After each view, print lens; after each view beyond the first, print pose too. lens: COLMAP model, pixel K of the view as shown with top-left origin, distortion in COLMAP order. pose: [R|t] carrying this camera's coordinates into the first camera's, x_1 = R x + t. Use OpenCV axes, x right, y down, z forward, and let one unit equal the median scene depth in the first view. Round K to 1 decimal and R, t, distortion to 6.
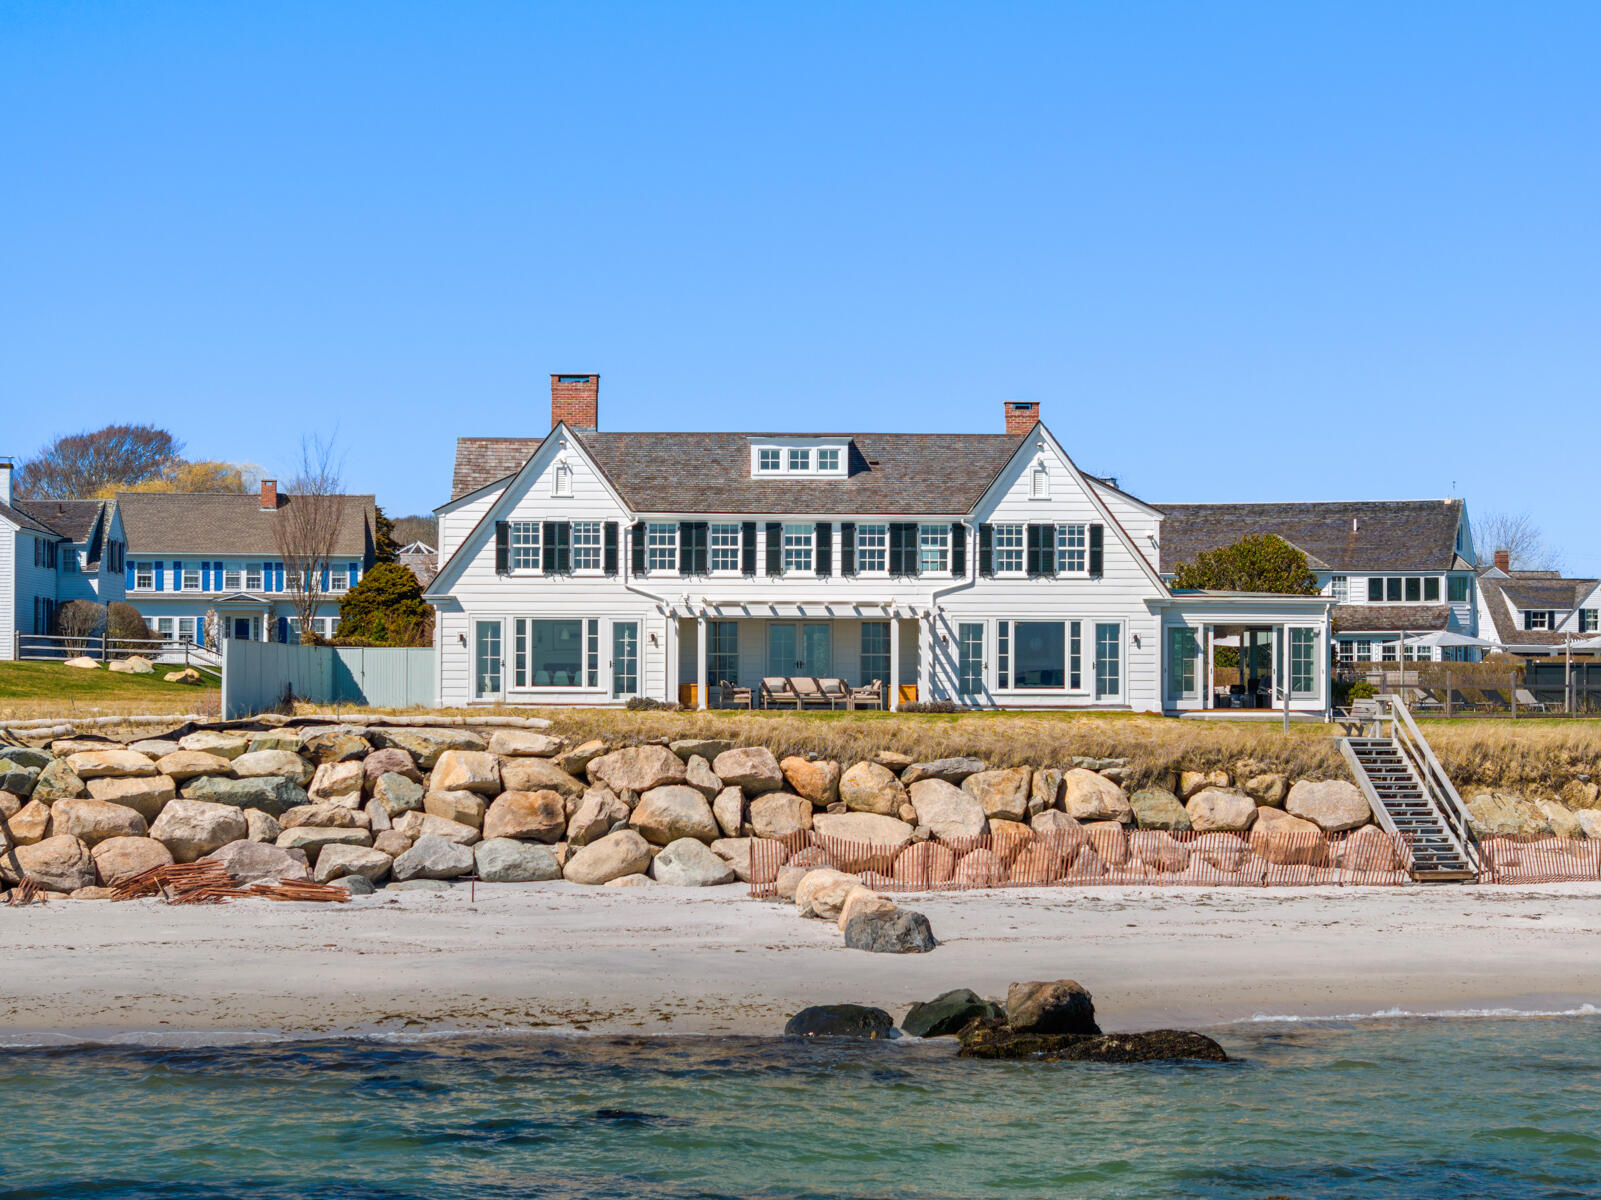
lens RADIAL K [[3483.1, 0, 830.2], [0, 3483.1, 599.6], [0, 0, 1]] dist [-0.005974, 0.334718]
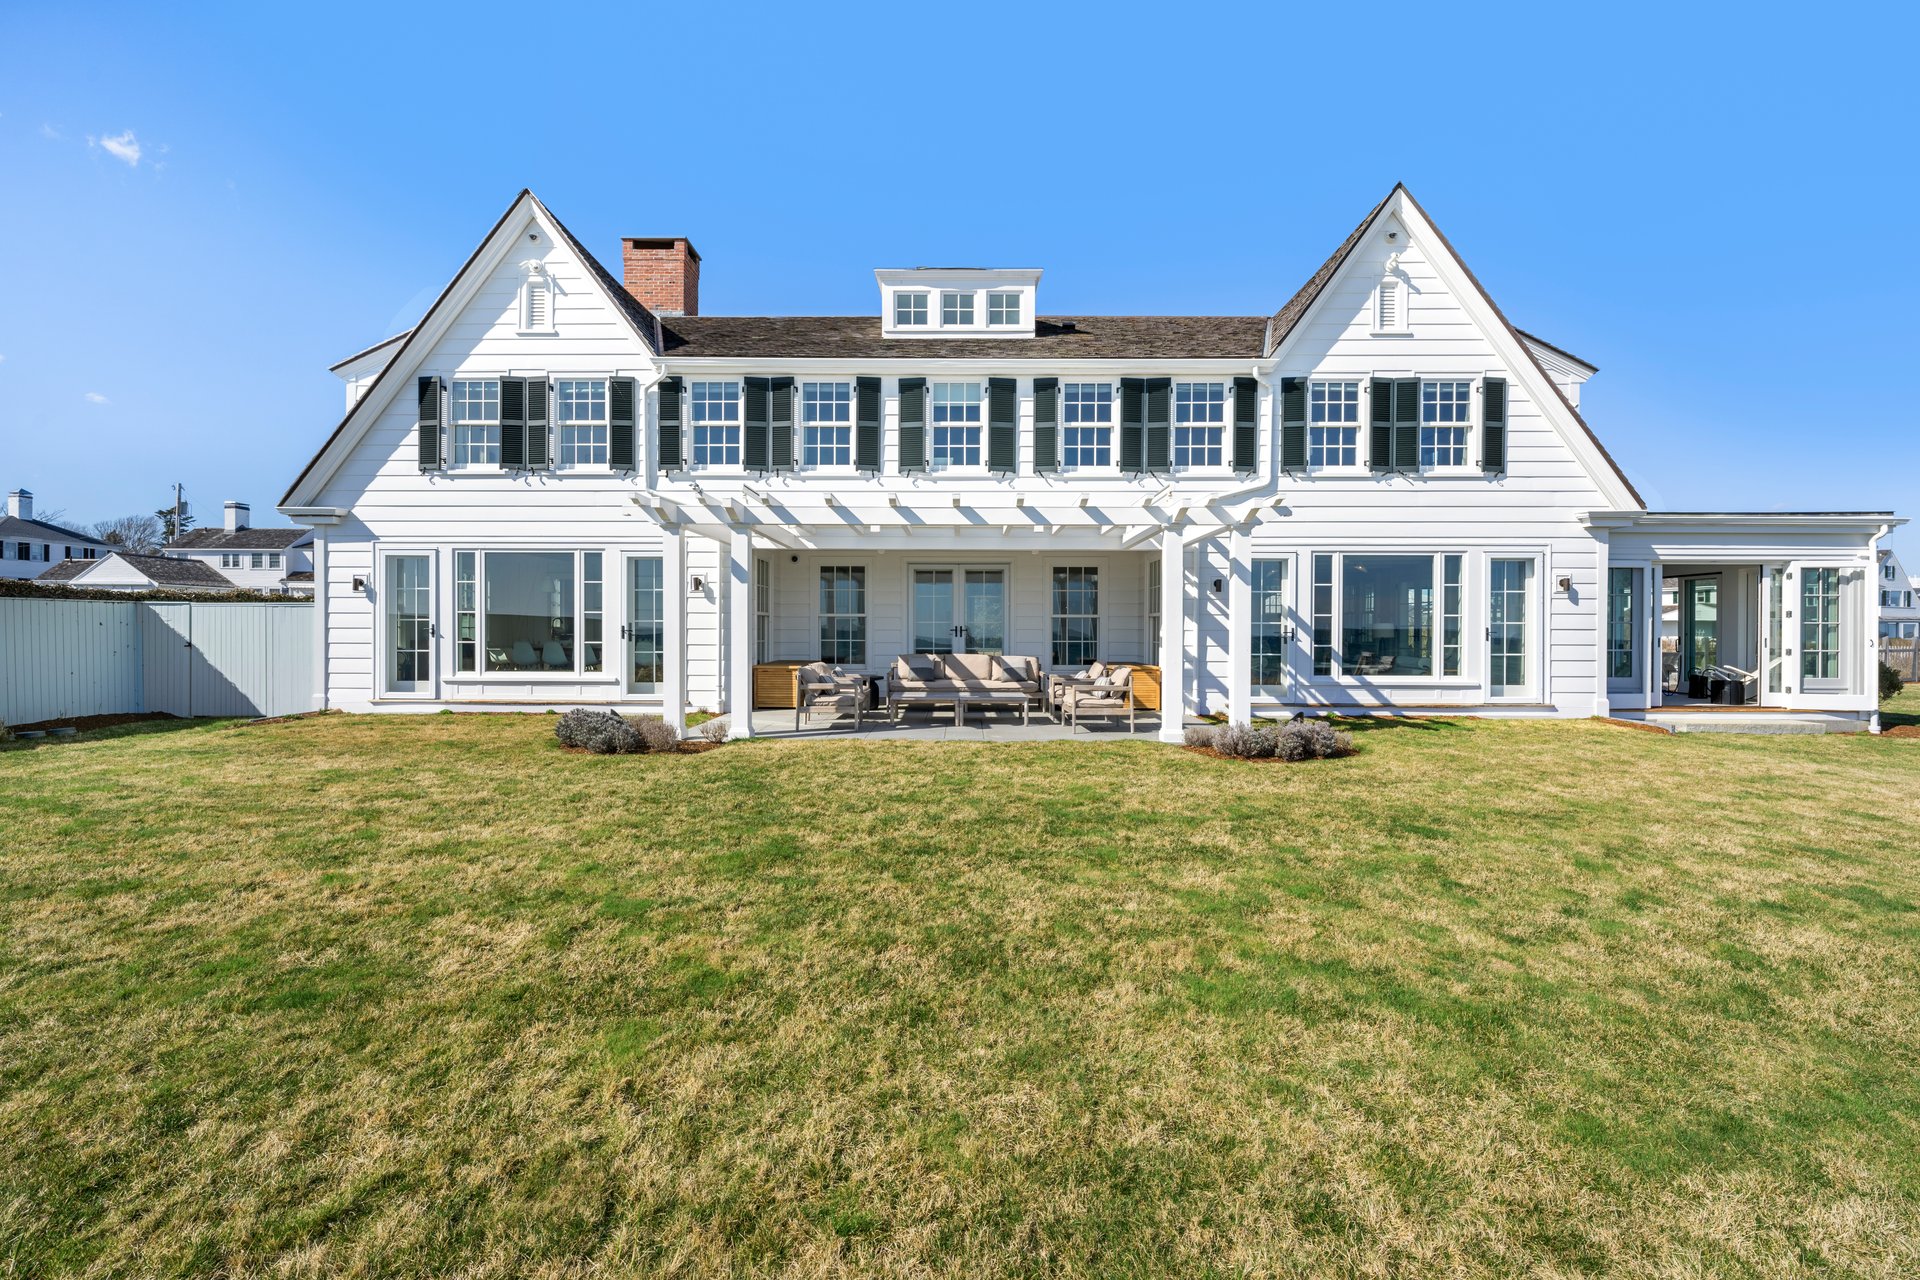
lens RADIAL K [[824.6, 0, 960.0], [0, 824.6, 640.0], [0, 0, 1]] dist [0.000066, -0.000066]
pose [[0.999993, -0.000301, -0.003637, -0.010097], [0.000438, 0.999294, 0.037578, 0.018320], [0.003623, -0.037579, 0.999287, 1.068663]]
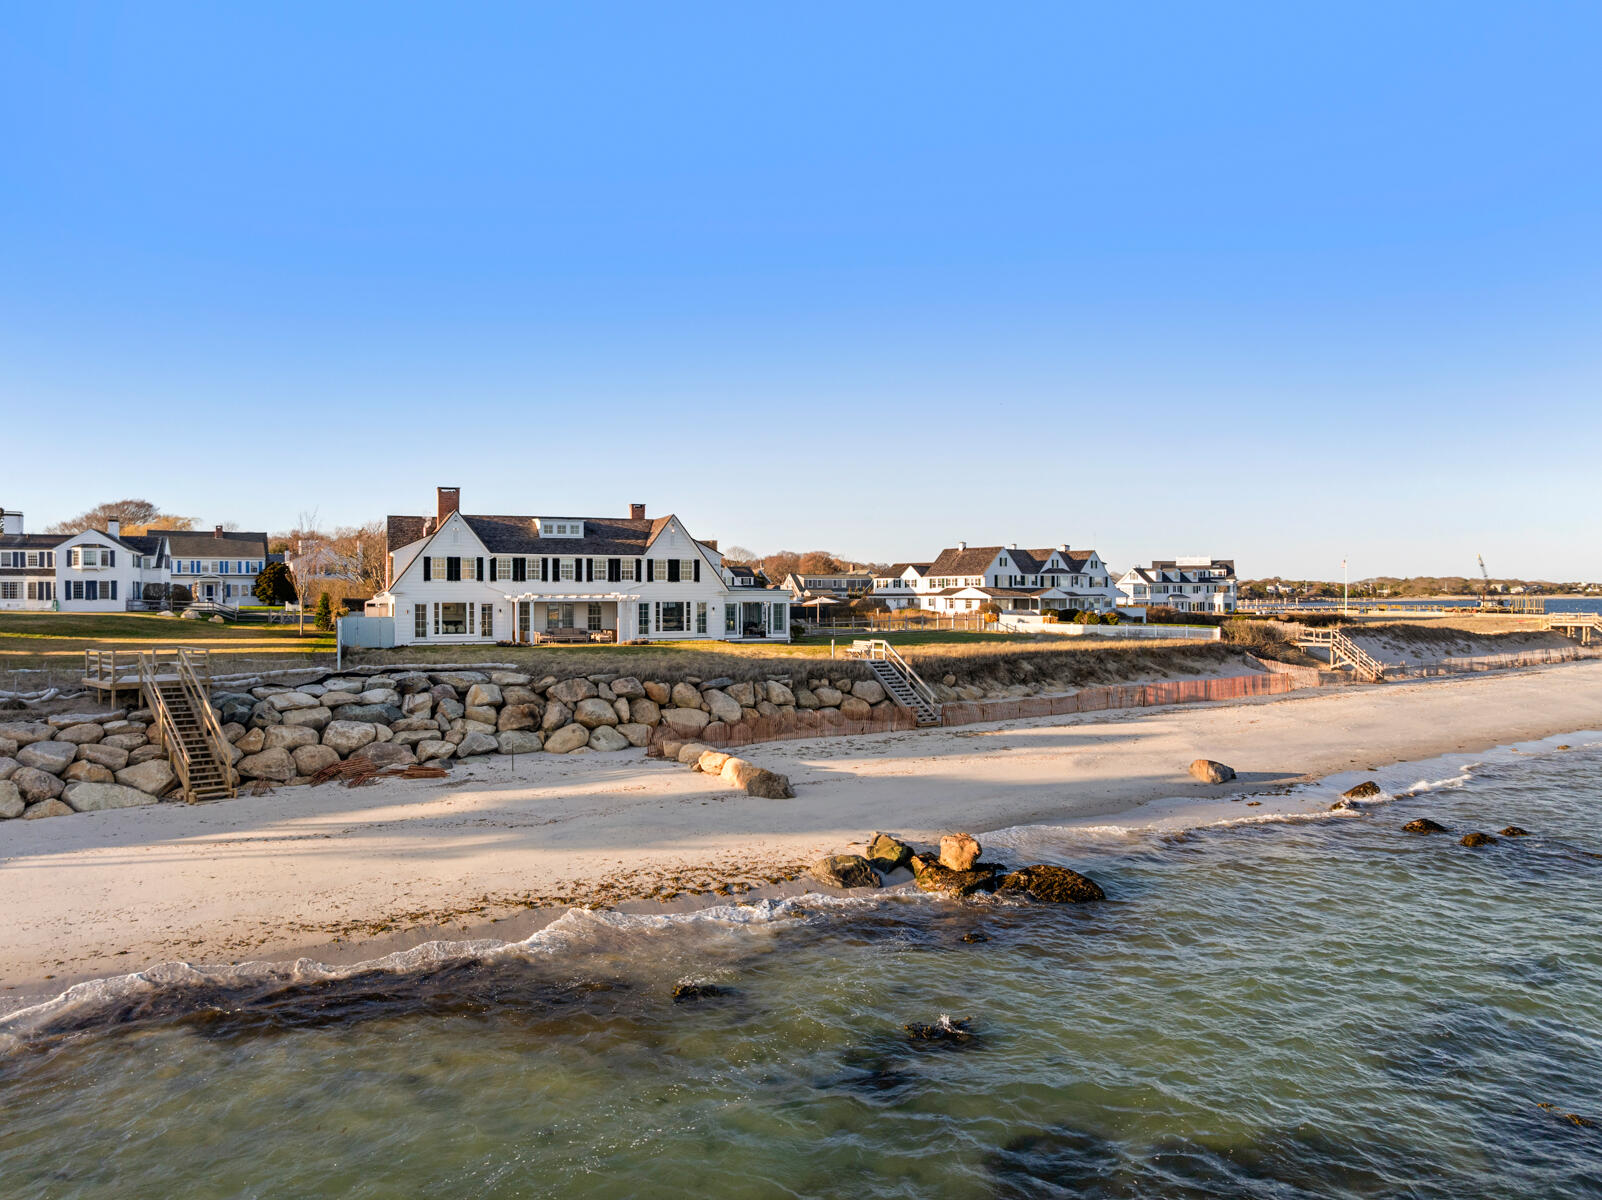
lens RADIAL K [[1119.8, 0, 801.0], [0, 1119.8, 600.0], [0, 0, 1]] dist [-0.006091, -0.001293]
pose [[0.931490, -0.007691, 0.363685, -0.160457], [-0.004293, 0.999474, 0.032130, -0.023442], [-0.363741, -0.031490, 0.930968, 0.345846]]
